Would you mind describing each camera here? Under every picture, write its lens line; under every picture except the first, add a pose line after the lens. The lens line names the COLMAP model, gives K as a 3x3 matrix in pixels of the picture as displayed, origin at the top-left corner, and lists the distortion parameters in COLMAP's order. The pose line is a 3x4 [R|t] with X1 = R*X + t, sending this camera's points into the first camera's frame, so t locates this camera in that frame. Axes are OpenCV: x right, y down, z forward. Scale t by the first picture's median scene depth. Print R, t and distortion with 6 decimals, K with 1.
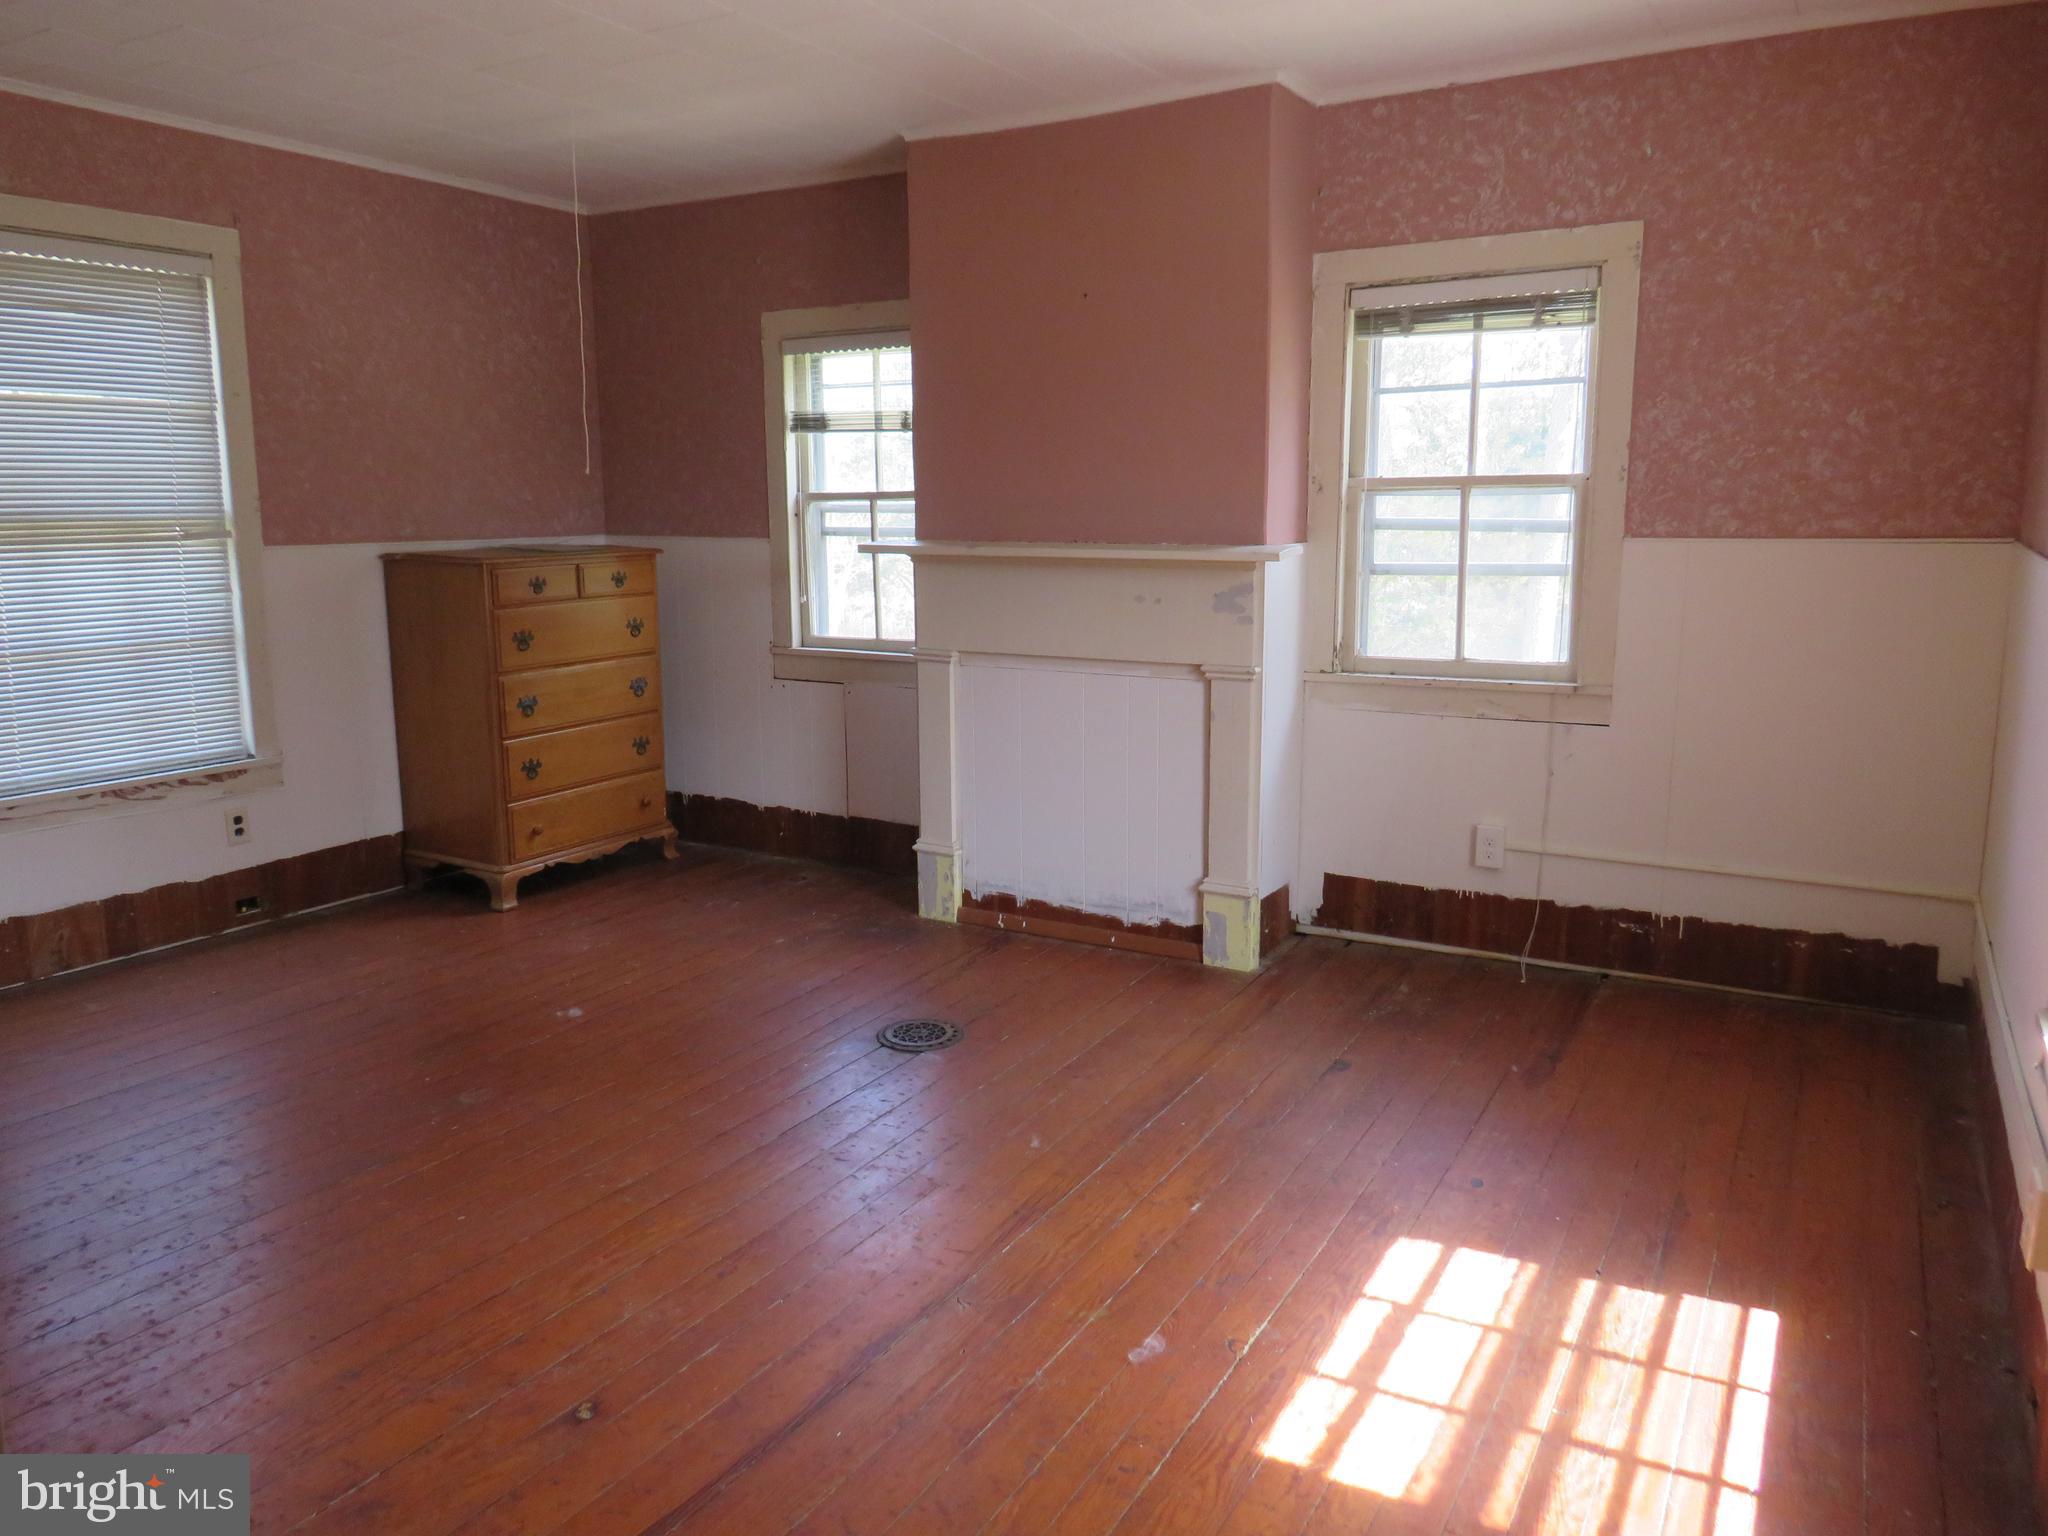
lens RADIAL K [[1459.2, 0, 1045.1], [0, 1459.2, 770.2], [0, 0, 1]] dist [-0.012887, -0.013896]
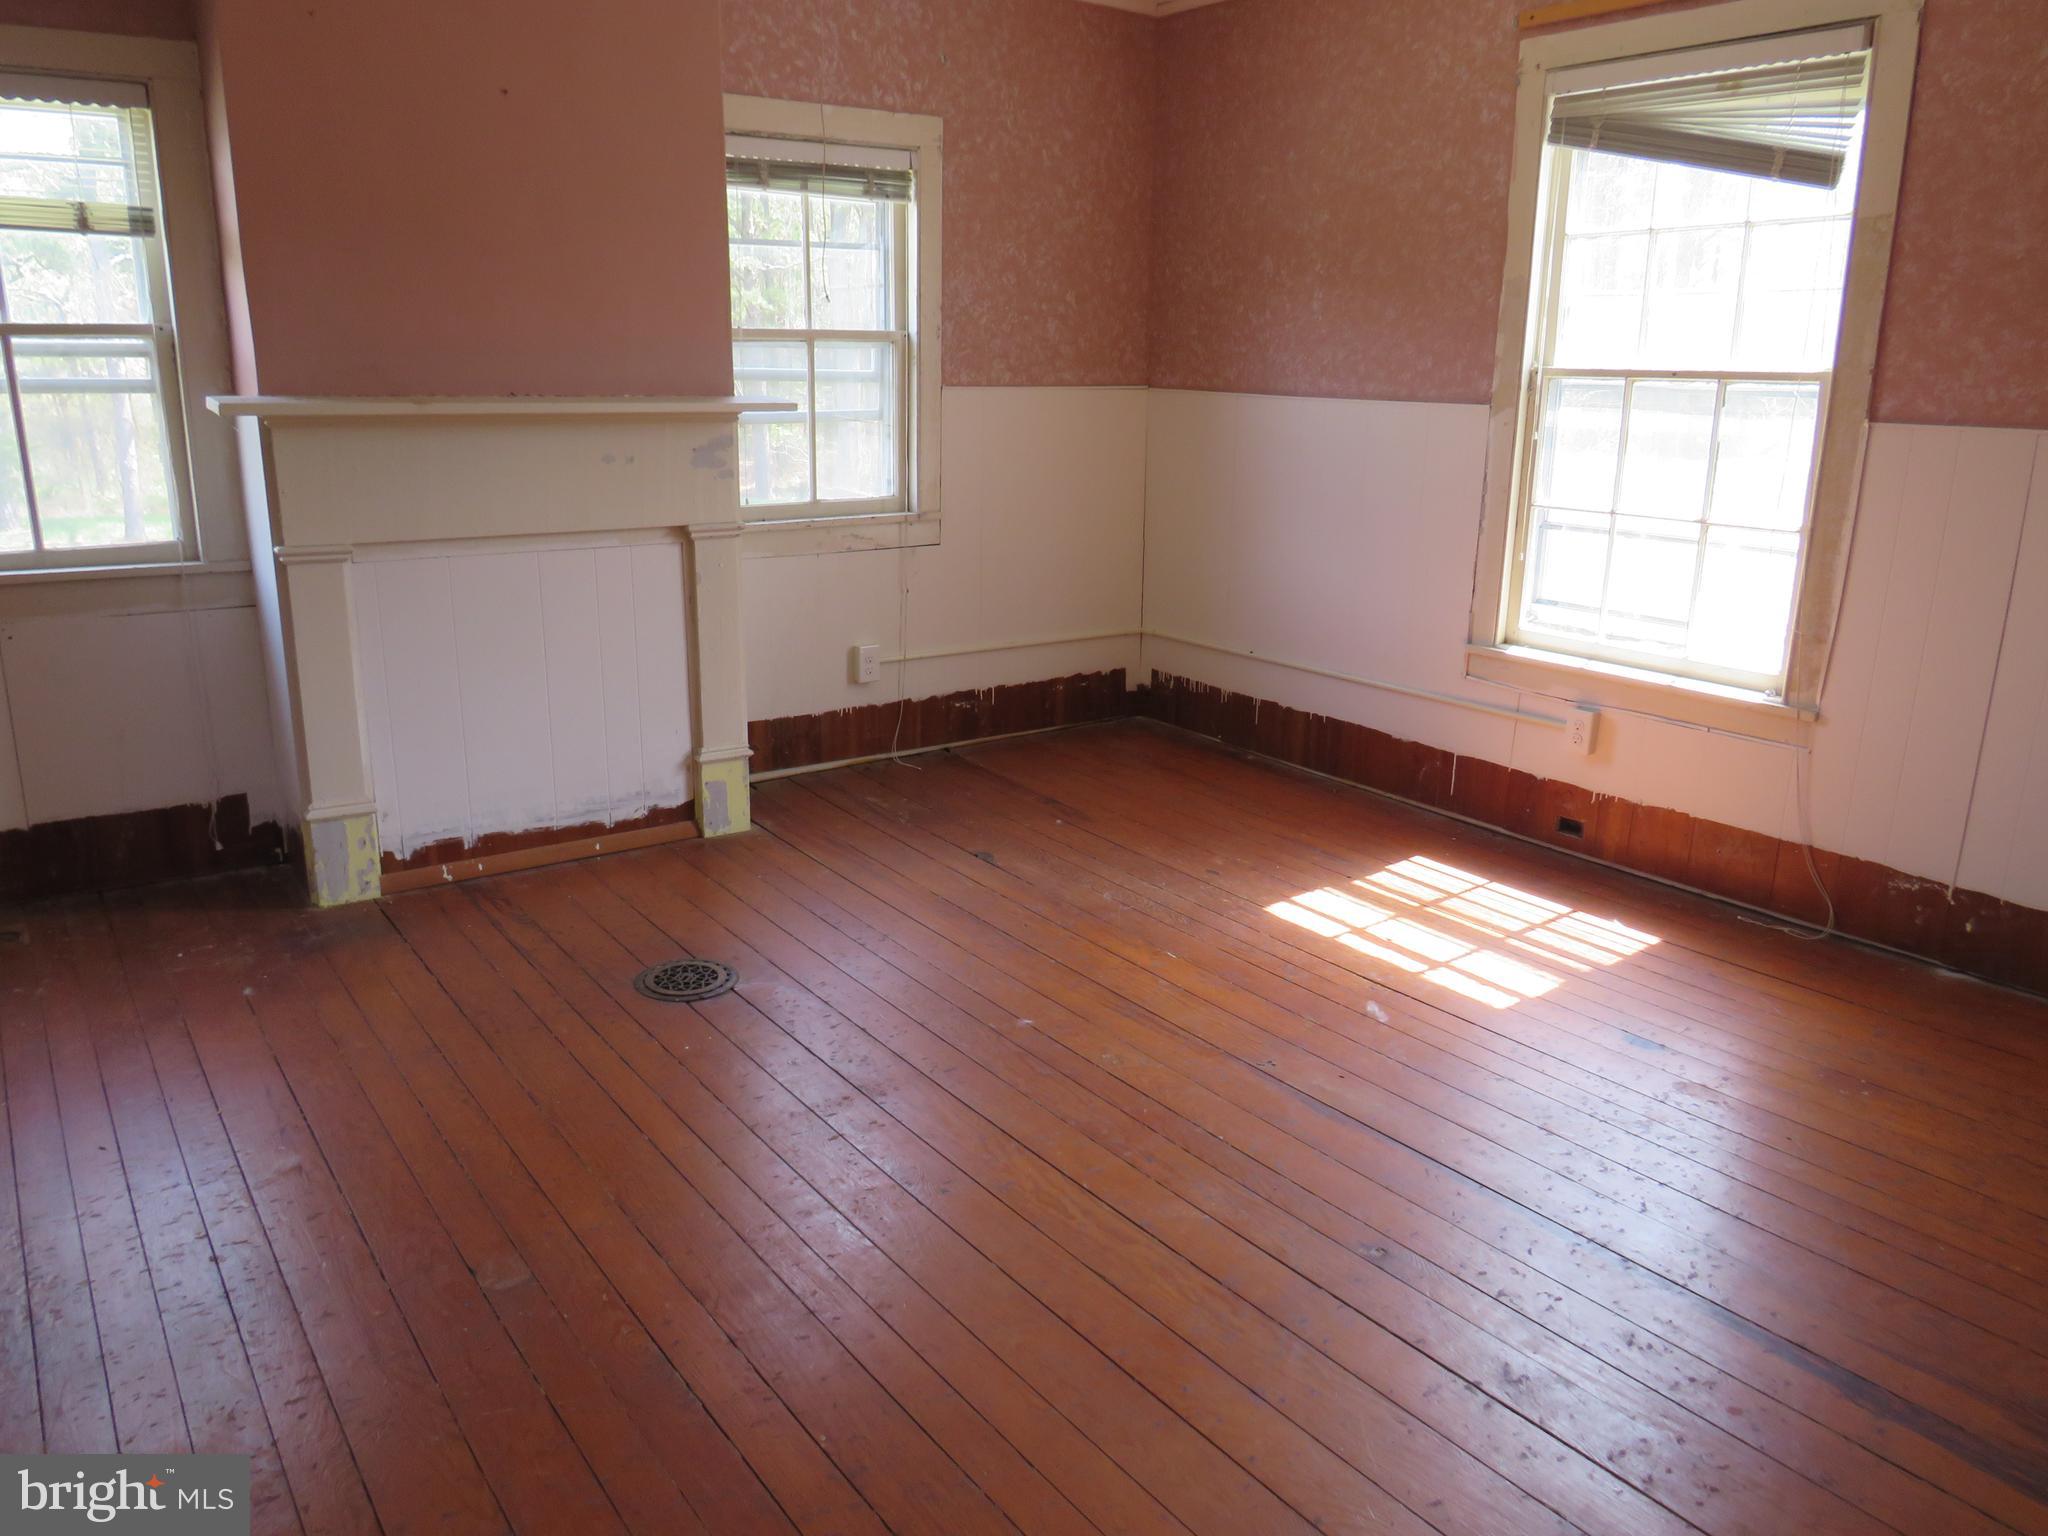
lens RADIAL K [[1459.2, 0, 1041.2], [0, 1459.2, 772.0], [0, 0, 1]] dist [-0.012887, -0.013896]
pose [[0.398047, -0.235126, 0.886721, -0.675829], [0.148828, 0.970342, 0.190491, -0.062849], [-0.905212, 0.056145, 0.421235, 0.402327]]
